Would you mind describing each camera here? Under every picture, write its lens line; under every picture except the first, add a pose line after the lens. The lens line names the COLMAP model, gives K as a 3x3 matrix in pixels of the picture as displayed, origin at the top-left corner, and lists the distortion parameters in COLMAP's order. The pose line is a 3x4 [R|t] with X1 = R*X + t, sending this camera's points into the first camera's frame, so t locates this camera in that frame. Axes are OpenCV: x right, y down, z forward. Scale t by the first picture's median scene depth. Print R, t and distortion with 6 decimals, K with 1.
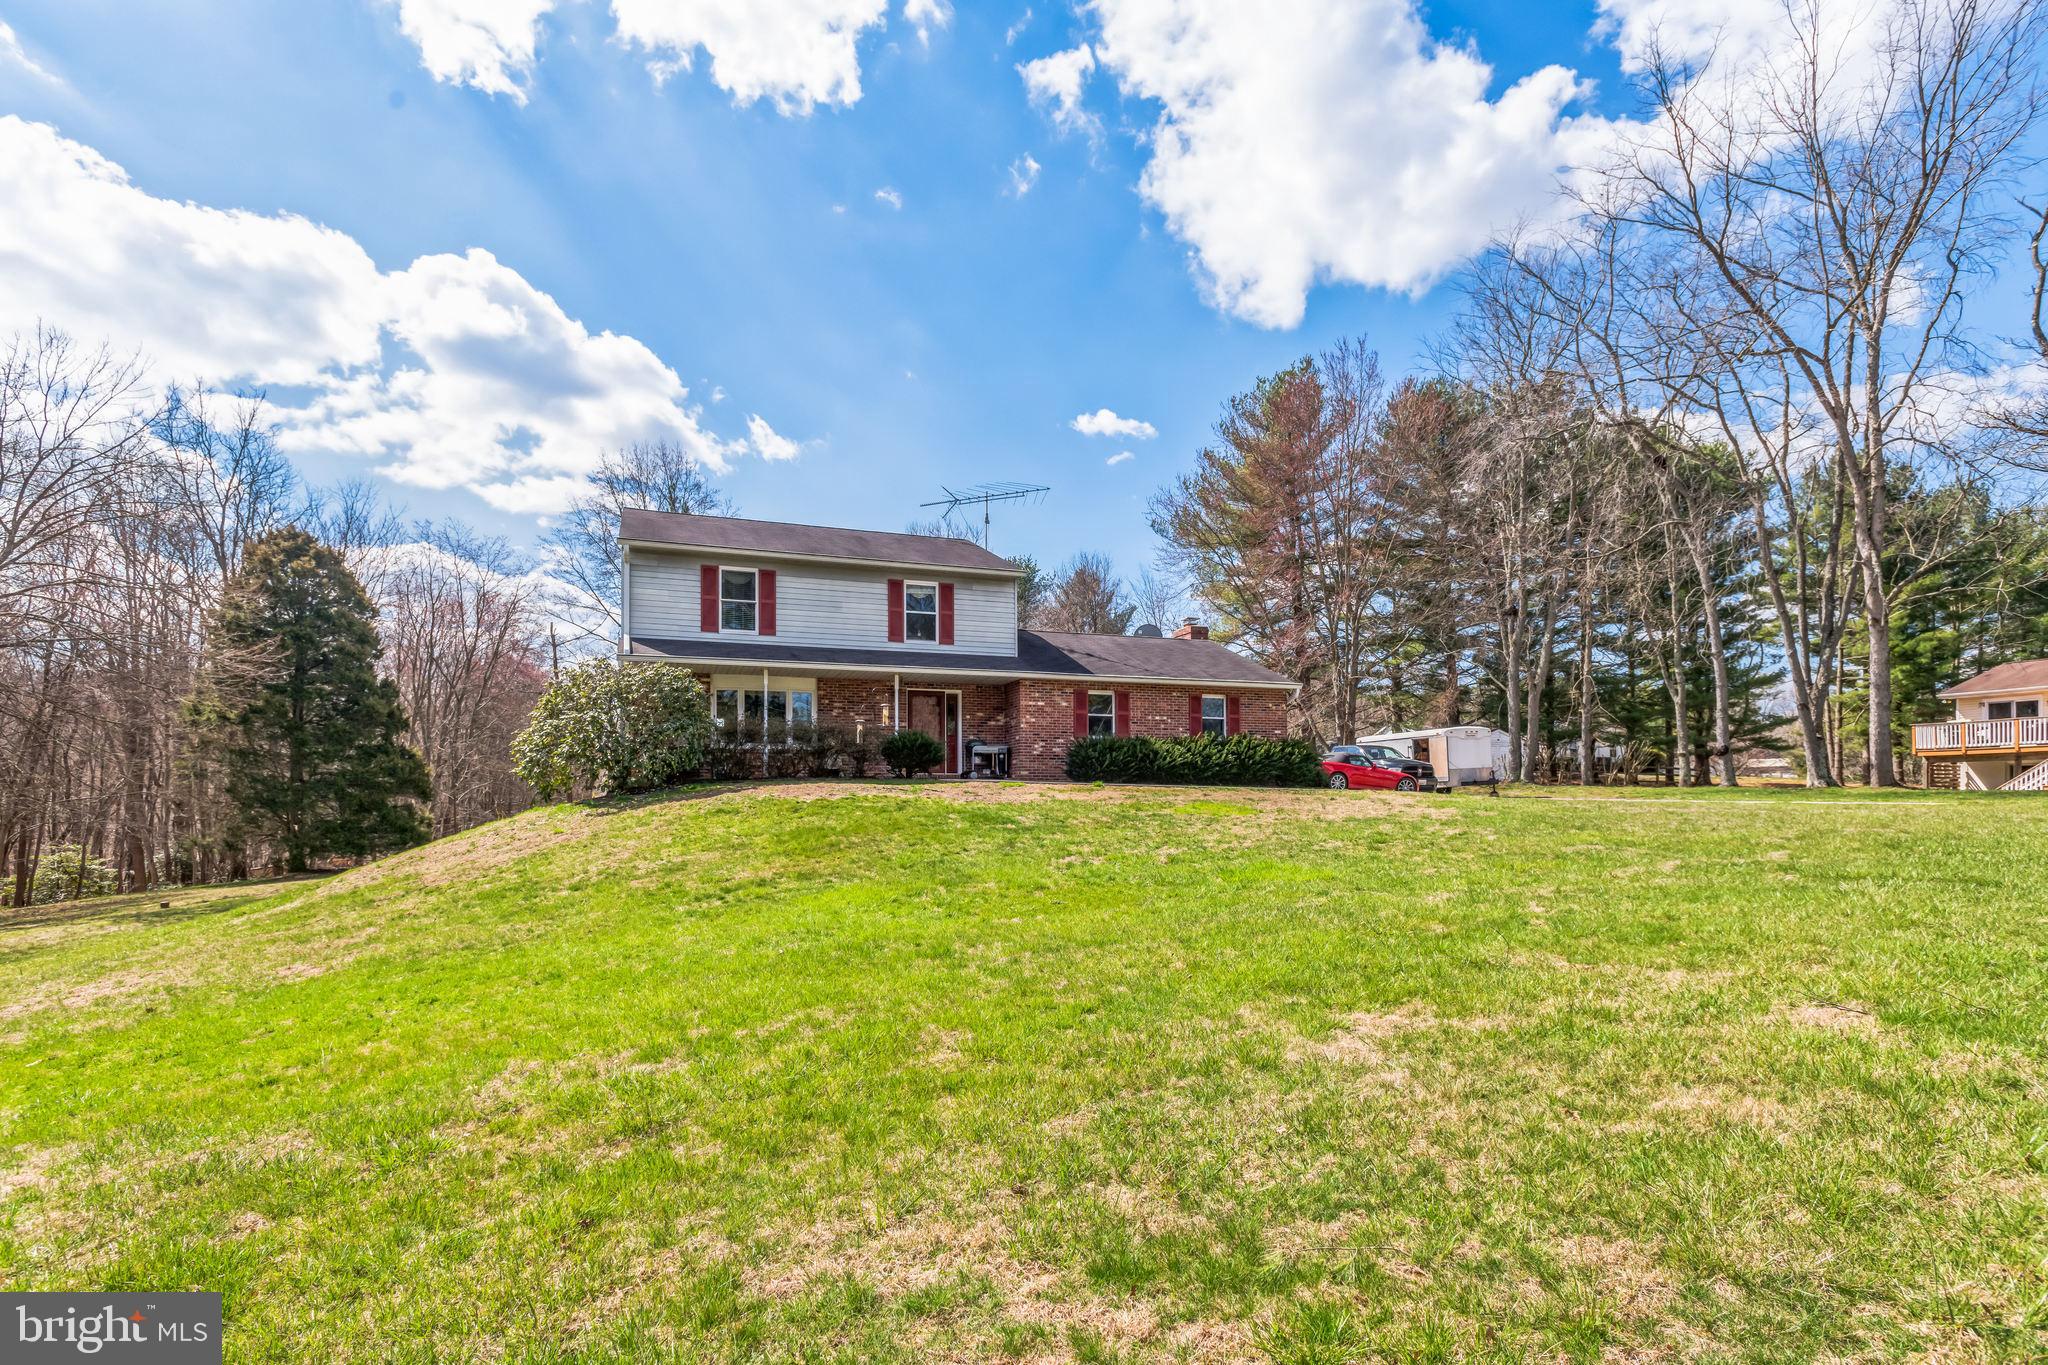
lens RADIAL K [[984.3, 0, 1030.8], [0, 984.3, 782.7], [0, 0, 1]] dist [0.005388, 0.000180]
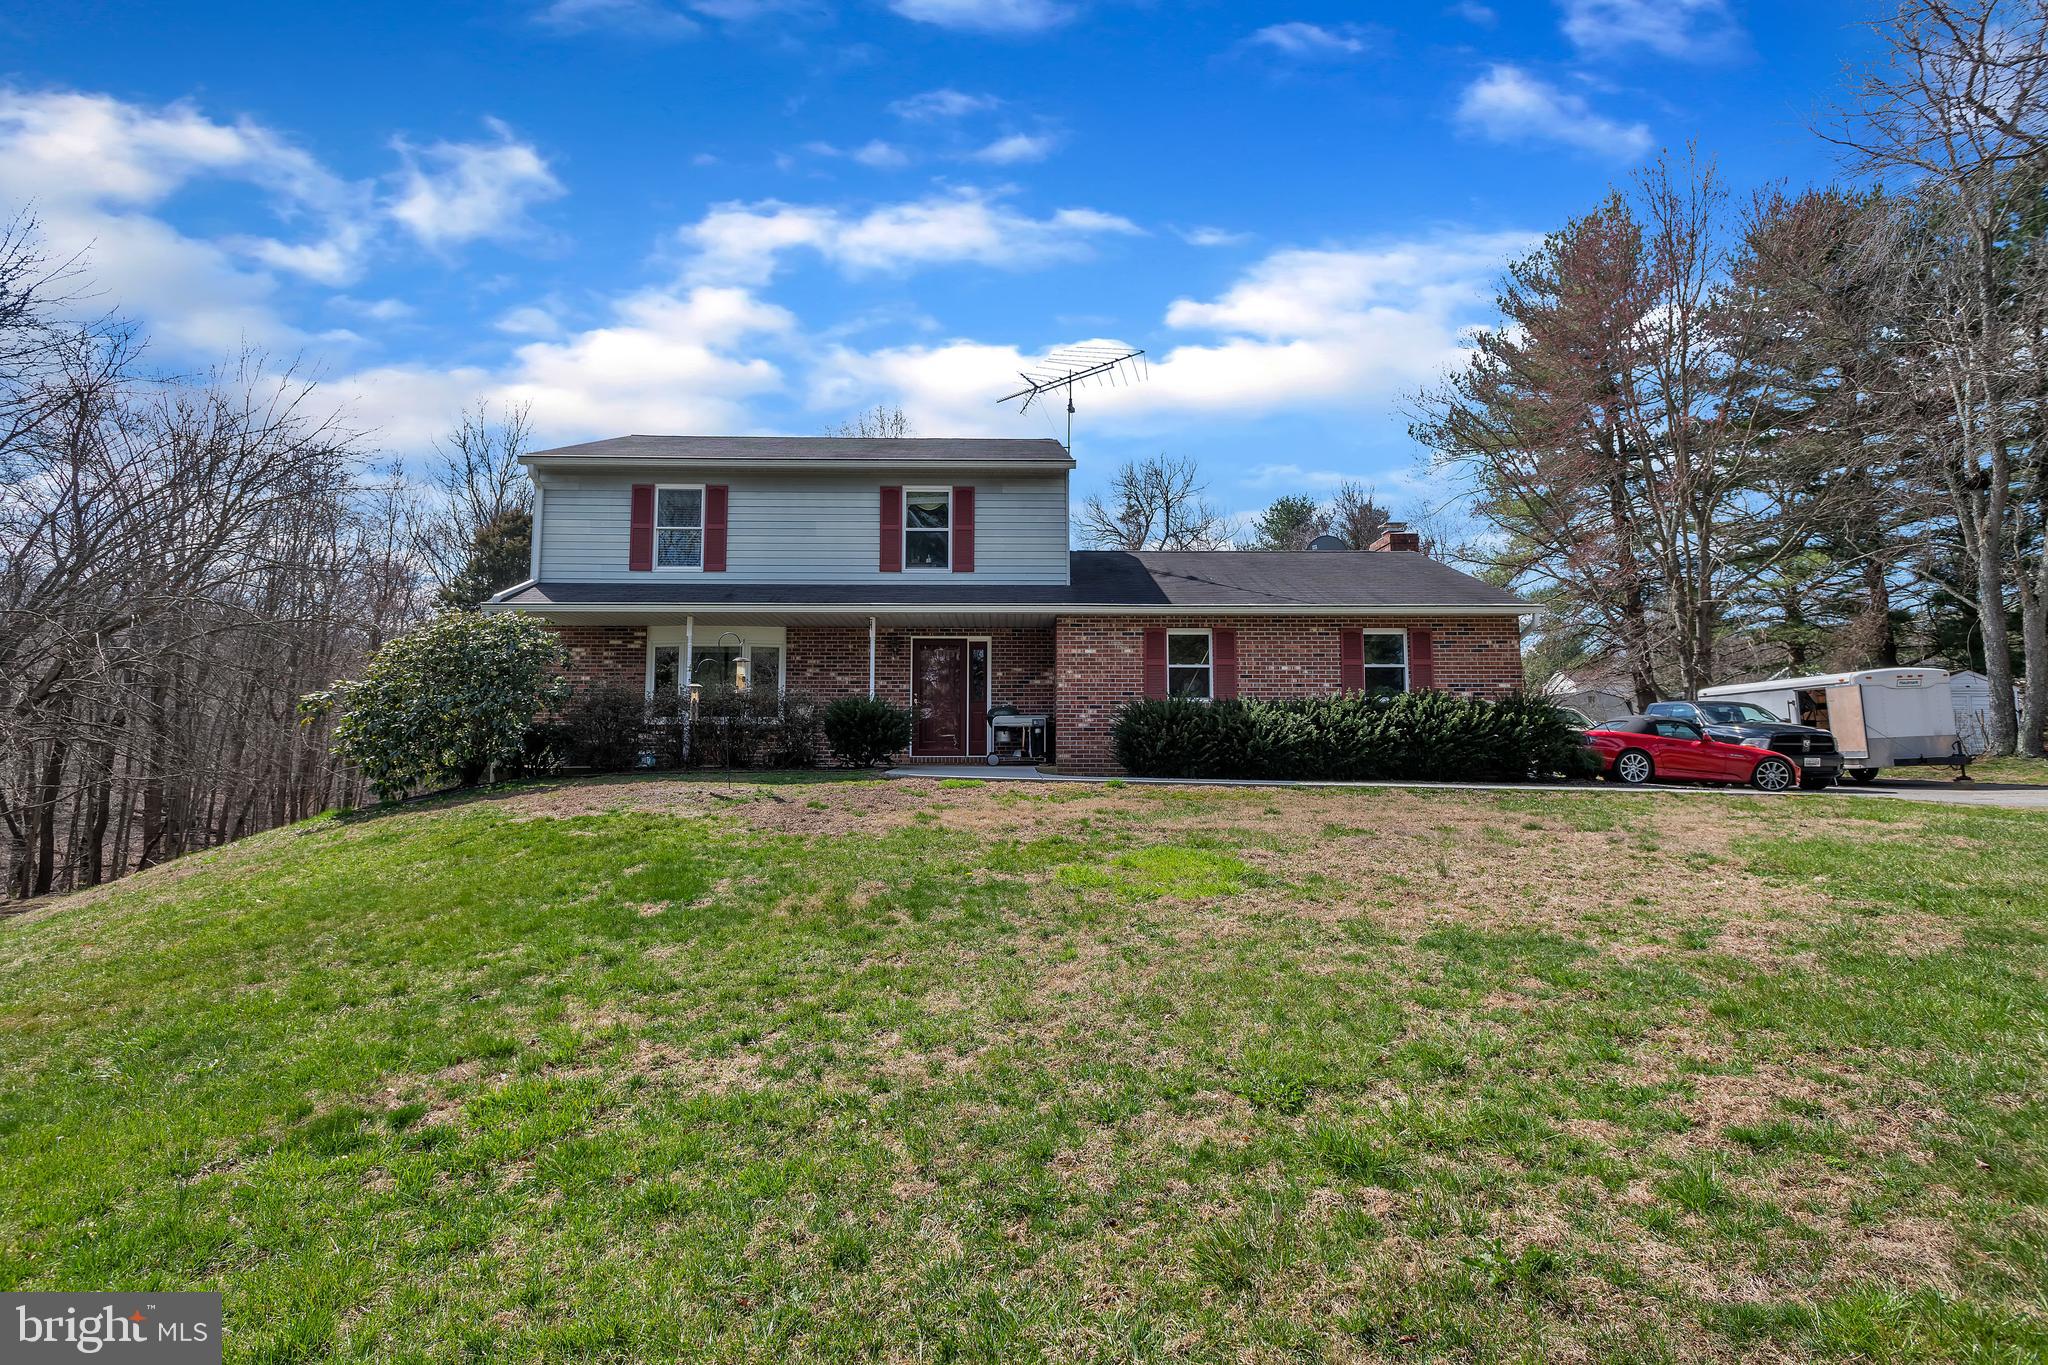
lens RADIAL K [[961.8, 0, 1033.7], [0, 961.8, 663.9], [0, 0, 1]] dist [0.009538, -0.003030]
pose [[0.946567, -0.028107, -0.321282, 0.180798], [0.003407, 0.997011, -0.077184, -0.021665], [0.322491, 0.071965, 0.943833, 0.370809]]
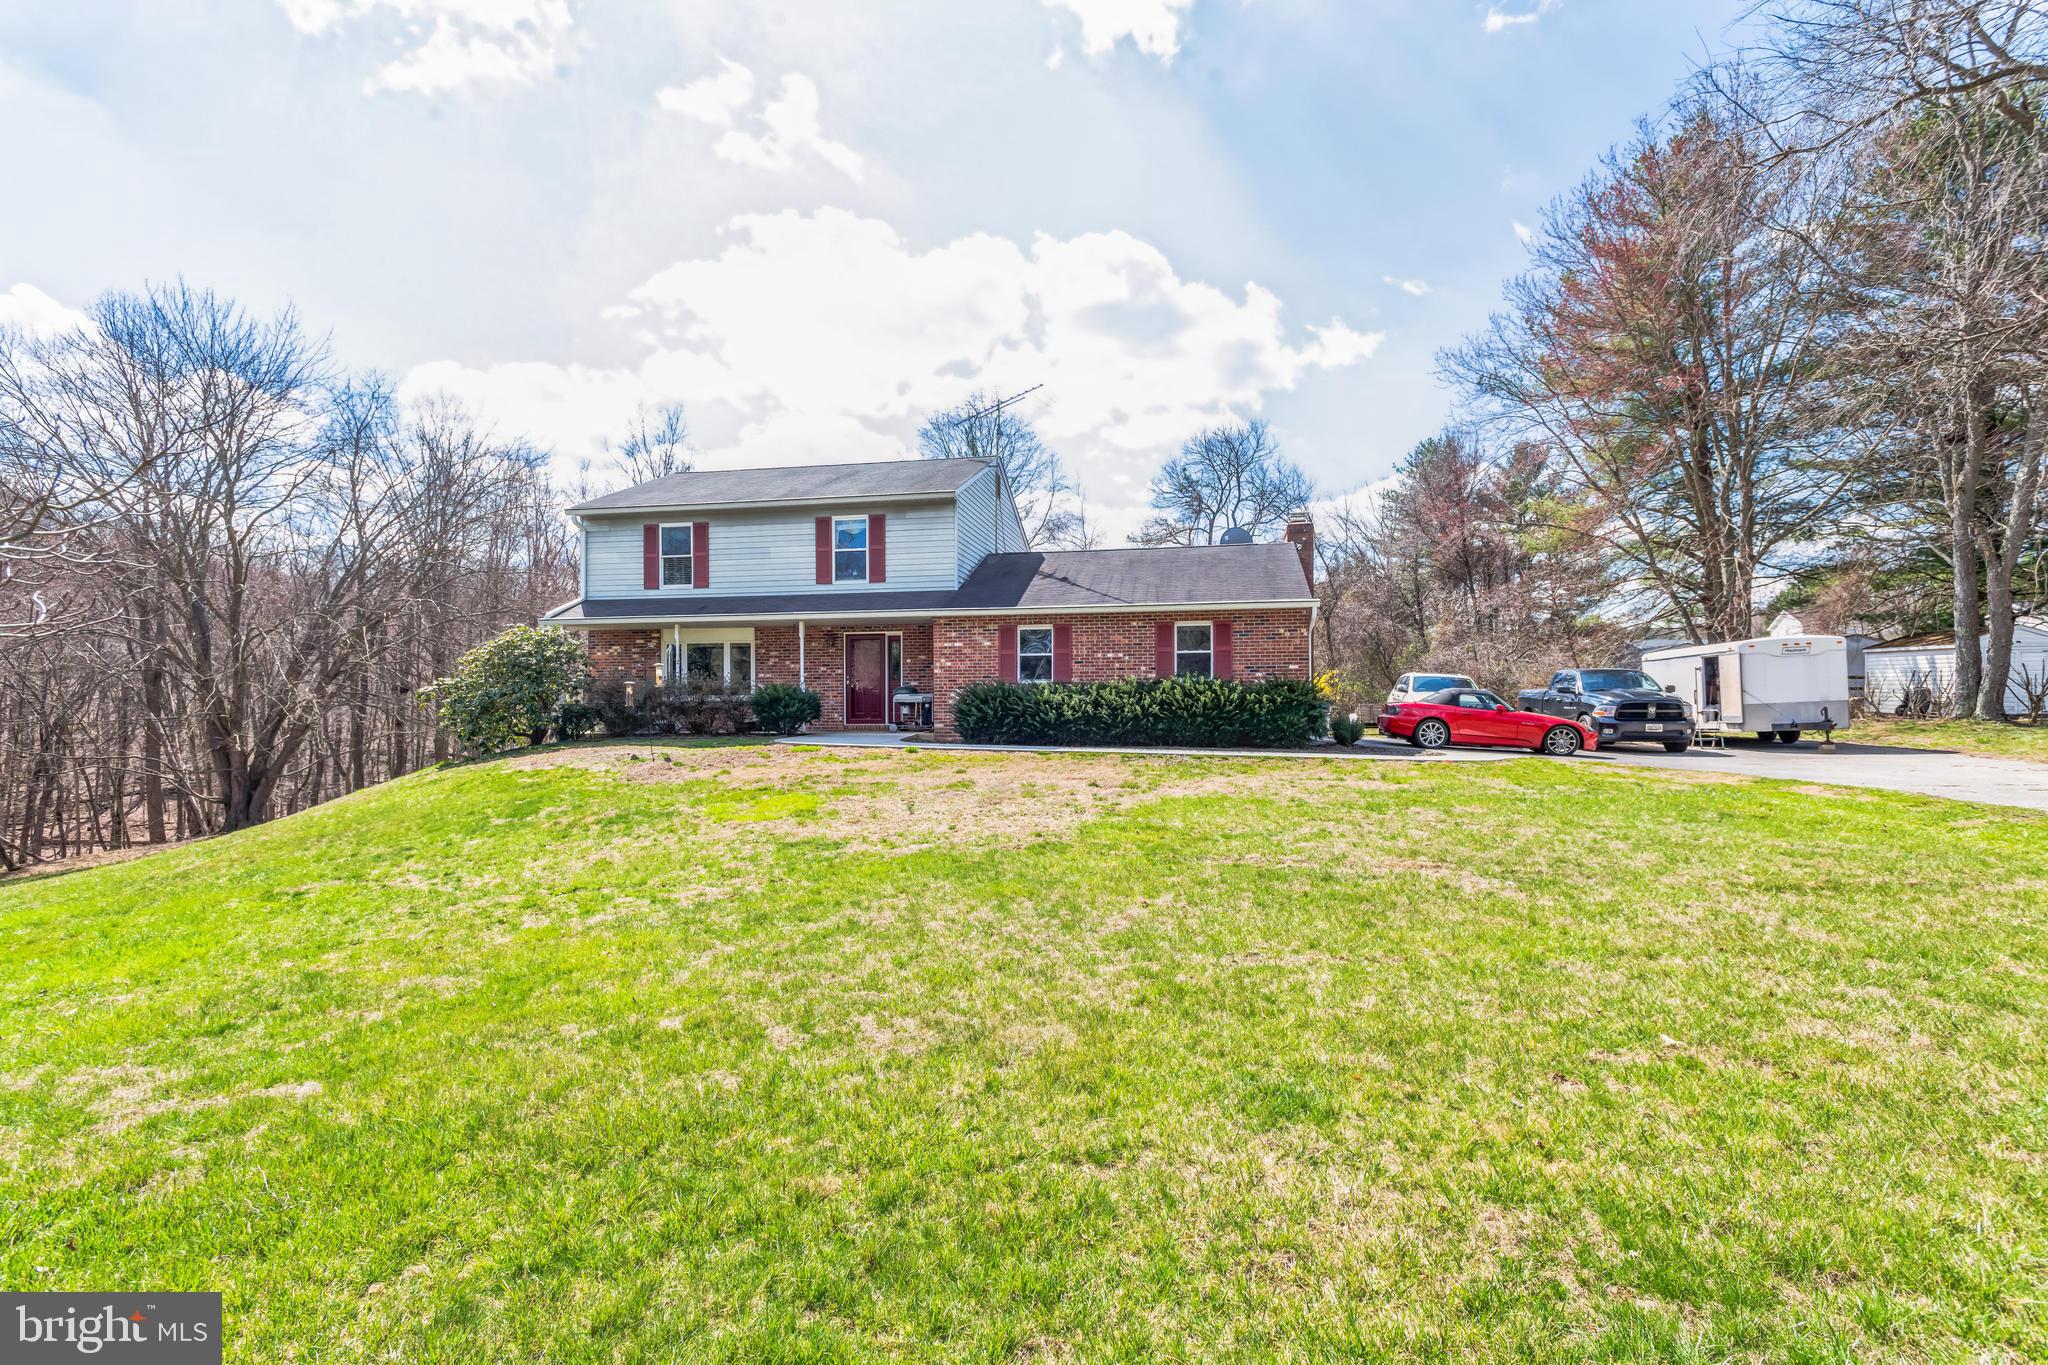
lens RADIAL K [[961.8, 0, 1028.2], [0, 961.8, 695.0], [0, 0, 1]] dist [0.009538, -0.003030]
pose [[0.857869, -0.006374, -0.513829, 0.486737], [0.011061, 0.999920, 0.006063, -0.040543], [0.513749, -0.010885, 0.857871, 0.309953]]
